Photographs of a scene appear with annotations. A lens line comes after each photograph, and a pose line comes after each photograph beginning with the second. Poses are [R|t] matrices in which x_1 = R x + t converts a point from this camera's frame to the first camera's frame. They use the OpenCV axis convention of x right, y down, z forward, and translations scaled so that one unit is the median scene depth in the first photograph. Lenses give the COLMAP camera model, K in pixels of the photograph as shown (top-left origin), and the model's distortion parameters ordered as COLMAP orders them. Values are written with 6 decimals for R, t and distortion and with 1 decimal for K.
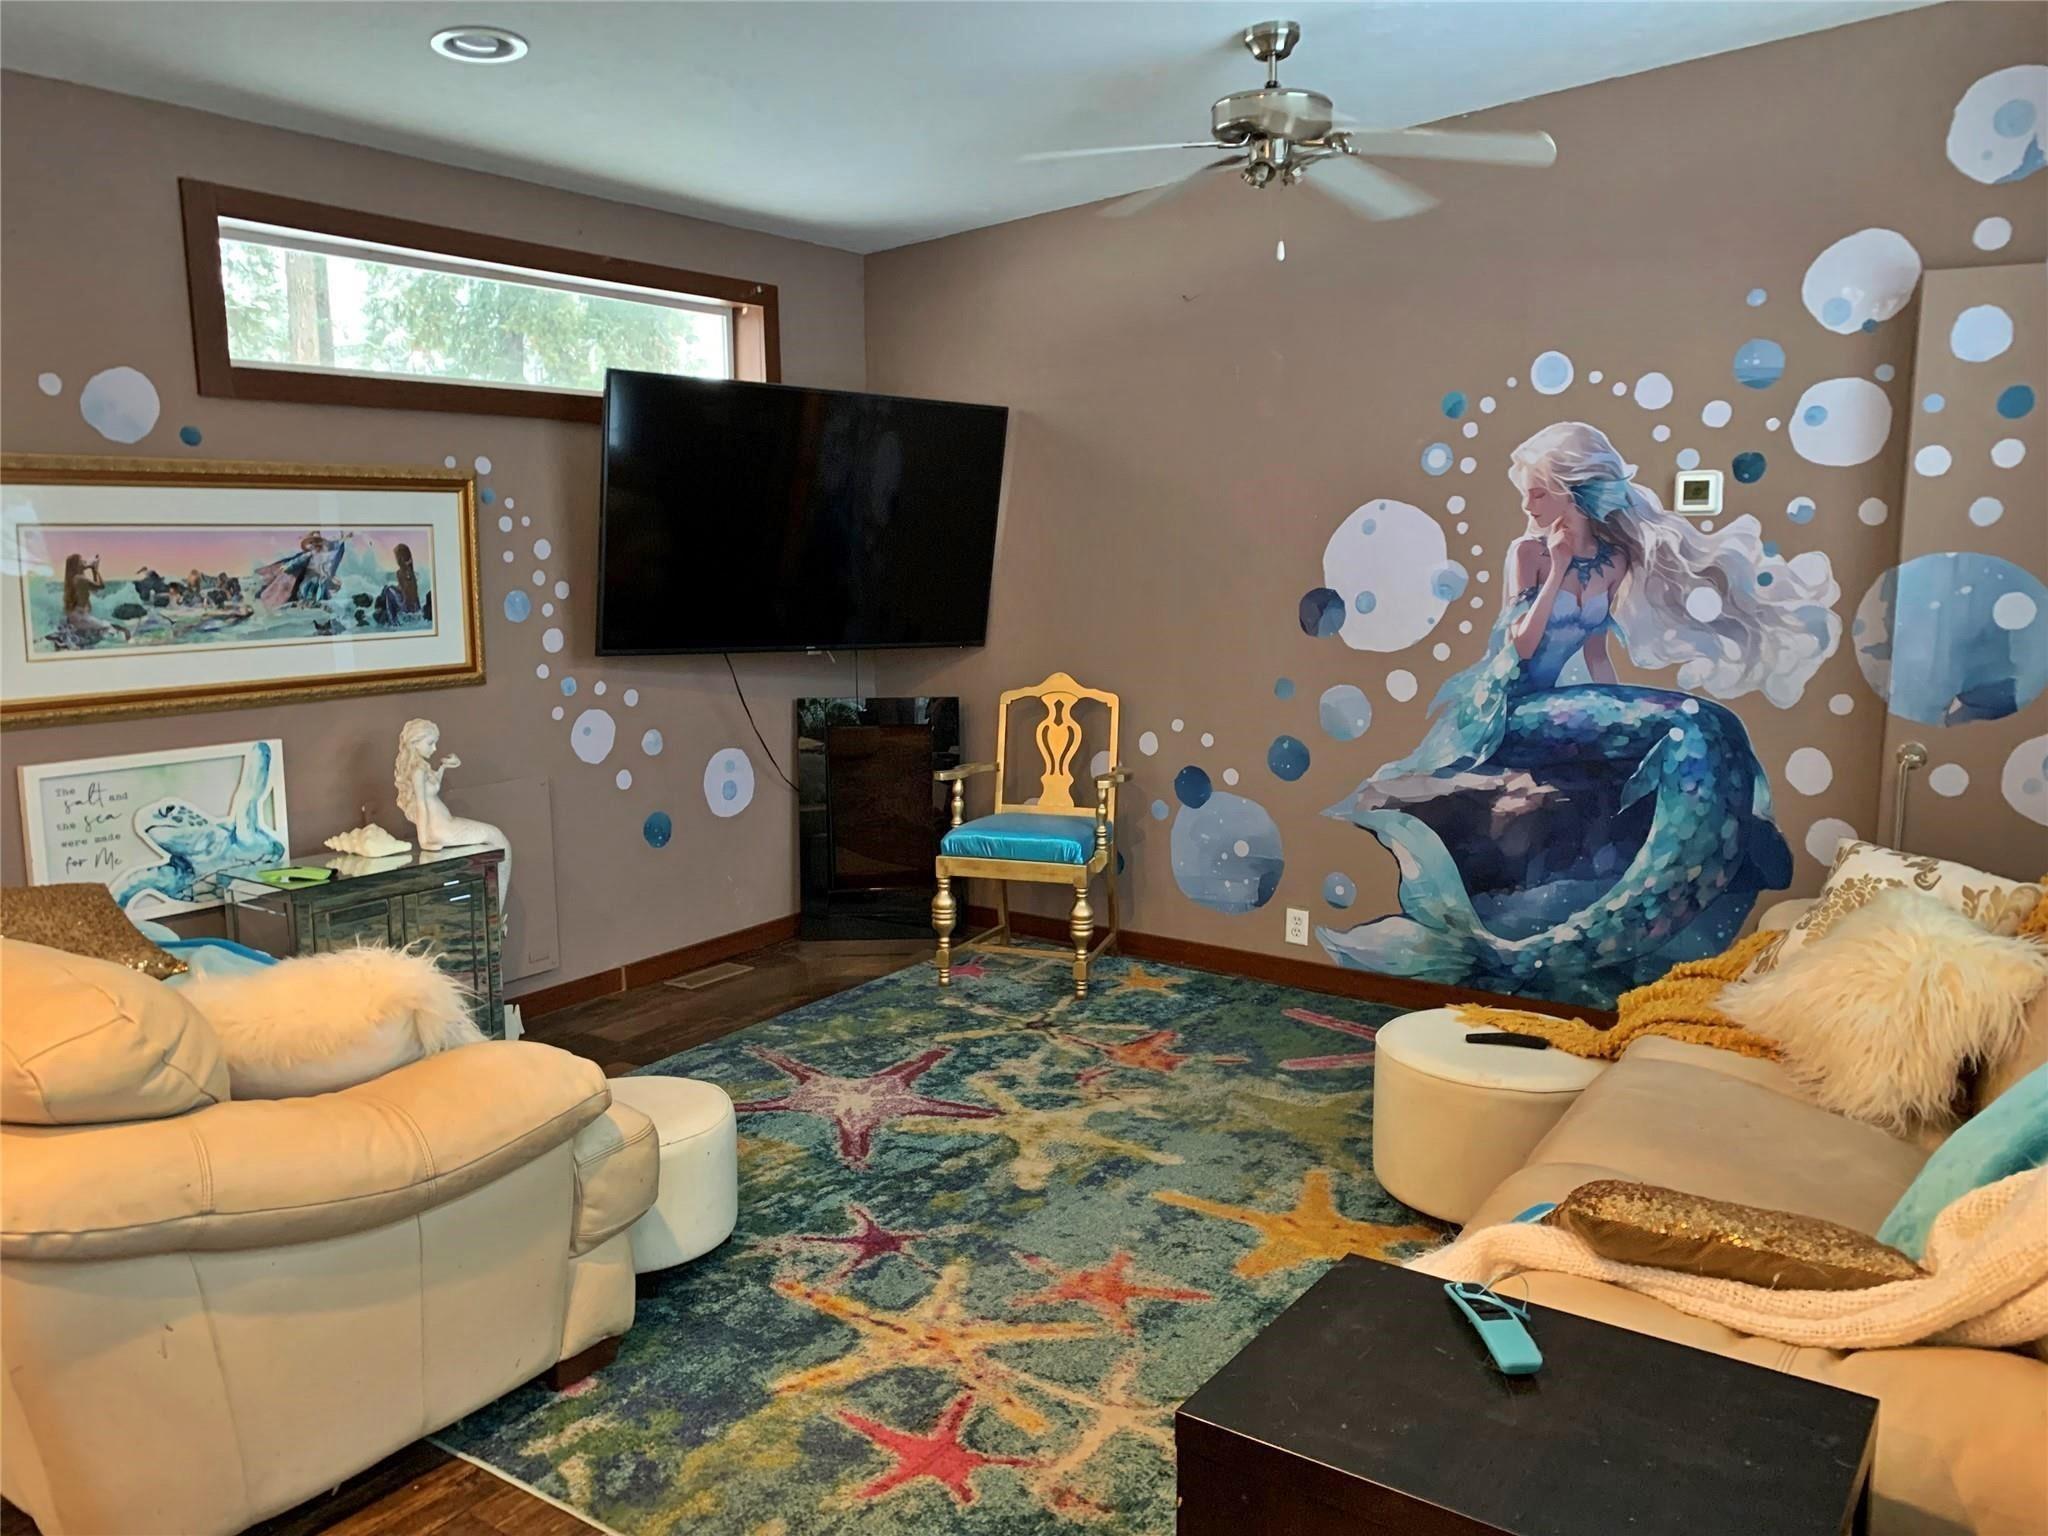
lens RADIAL K [[1622.8, 0, 1025.9], [0, 1622.8, 773.4], [0, 0, 1]] dist [0.078955, -0.074747]
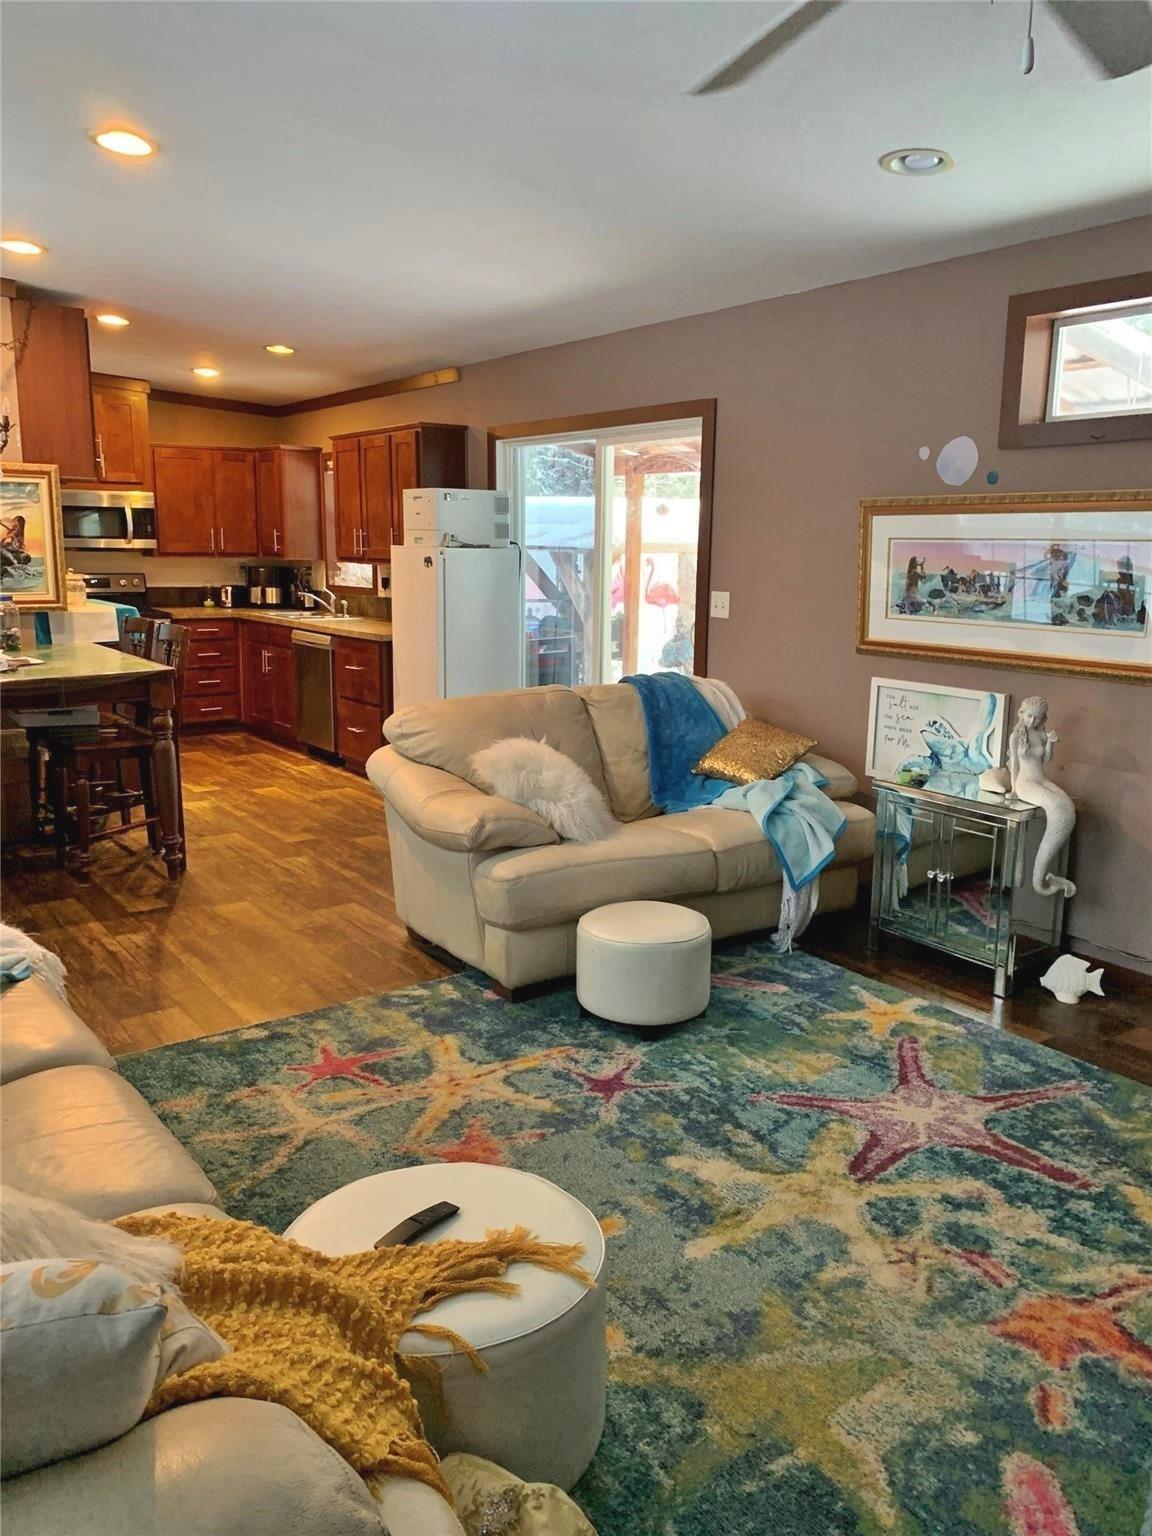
lens RADIAL K [[1217.1, 0, 604.7], [0, 1217.1, 792.4], [0, 0, 1]] dist [0.078955, -0.074747]
pose [[-0.358073, 0.194575, -0.913195, 0.578732], [-0.149114, 0.953575, 0.261648, -0.149429], [0.921710, 0.229859, -0.312435, 0.942788]]
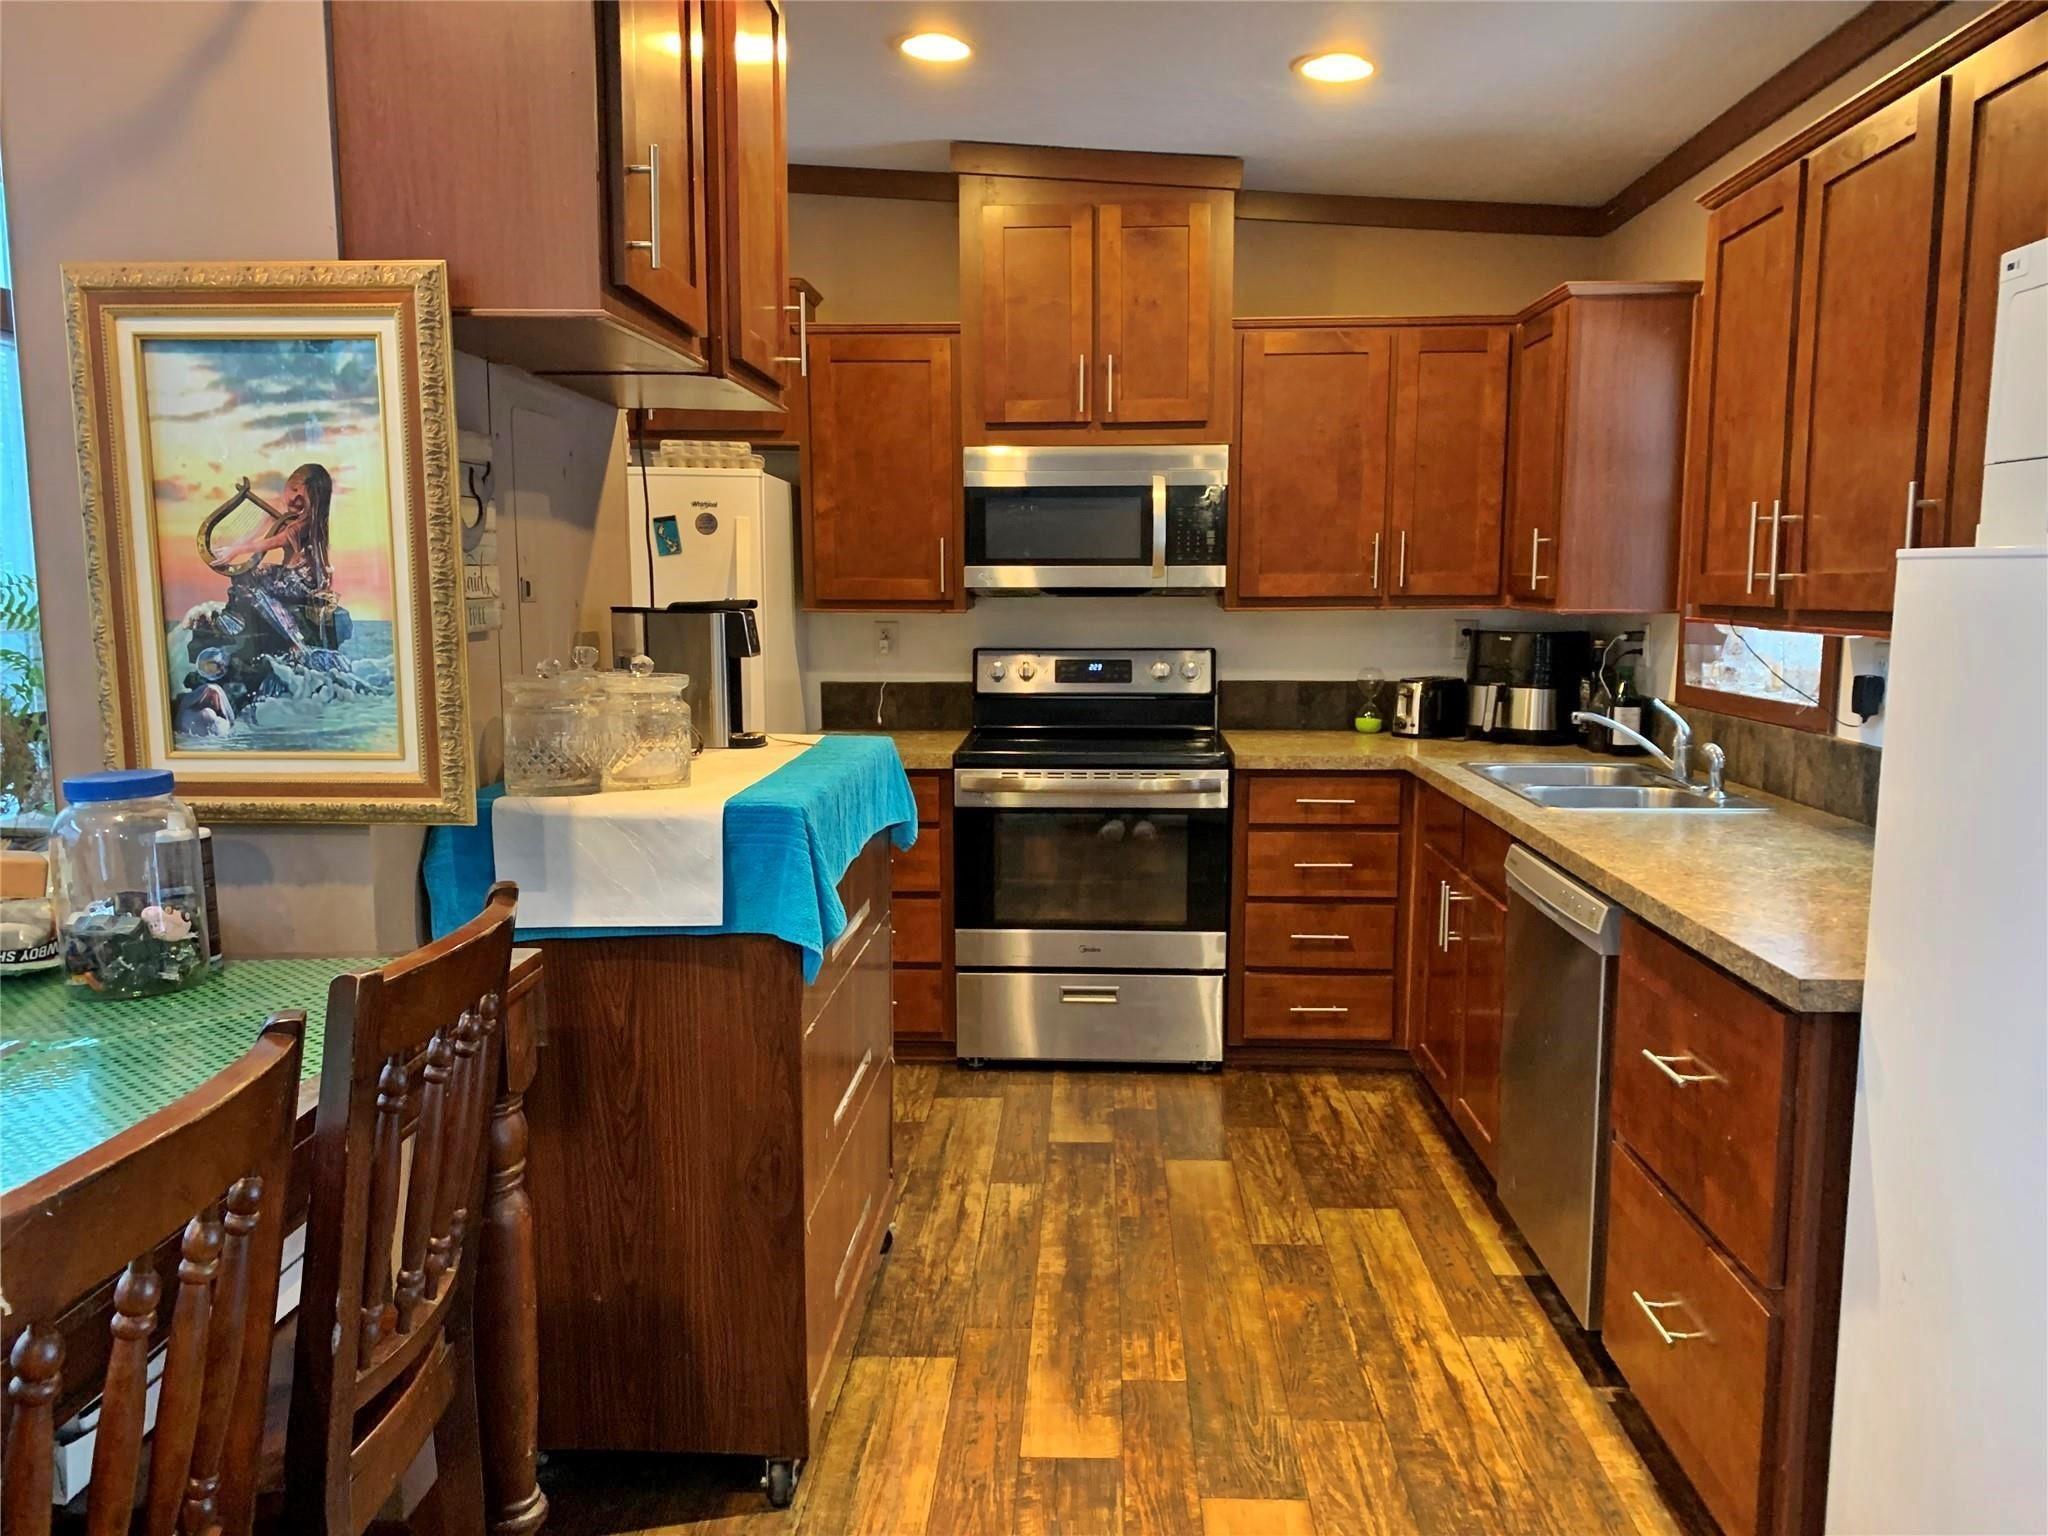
lens RADIAL K [[1622.8, 0, 1027.4], [0, 1622.8, 777.5], [0, 0, 1]] dist [0.078955, -0.074747]
pose [[-0.856991, 0.075240, -0.509809, -0.503084], [-0.069282, 0.963481, 0.258660, -0.027989], [0.510653, 0.256990, -0.820481, 0.321407]]
